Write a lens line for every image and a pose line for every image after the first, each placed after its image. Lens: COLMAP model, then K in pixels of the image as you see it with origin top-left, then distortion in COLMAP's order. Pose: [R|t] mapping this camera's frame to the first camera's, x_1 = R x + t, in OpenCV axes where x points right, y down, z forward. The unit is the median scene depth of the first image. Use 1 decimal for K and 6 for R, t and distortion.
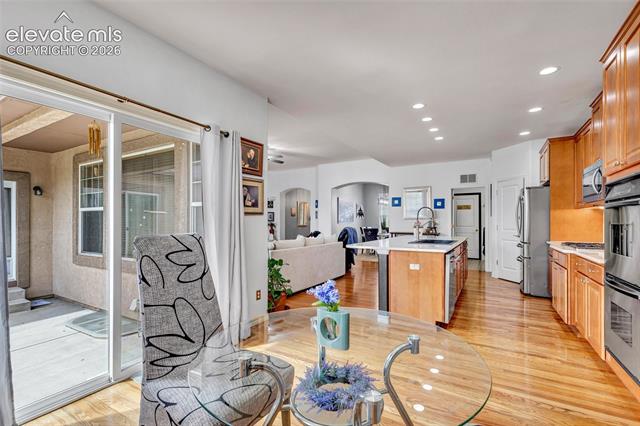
lens RADIAL K [[291.6, 0, 321.9], [0, 291.6, 218.6], [0, 0, 1]] dist [0.009217, -0.000744]
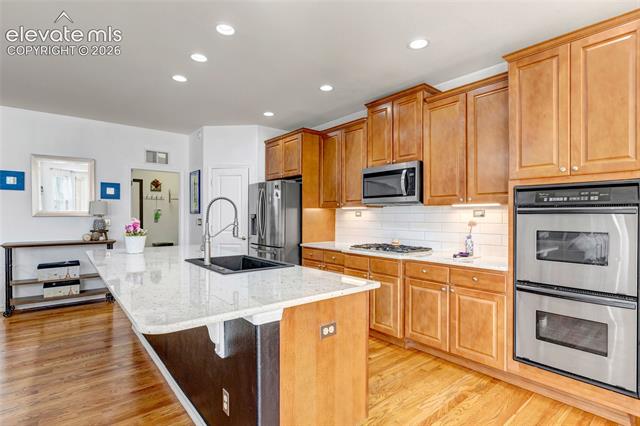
lens RADIAL K [[317.3, 0, 319.3], [0, 317.3, 213.5], [0, 0, 1]] dist [-0.000809, 0.000118]
pose [[0.345682, 0.005550, 0.938335, -0.066076], [-0.007933, 0.999964, -0.002992, -0.005820], [-0.938318, -0.006410, 0.345714, 0.382074]]
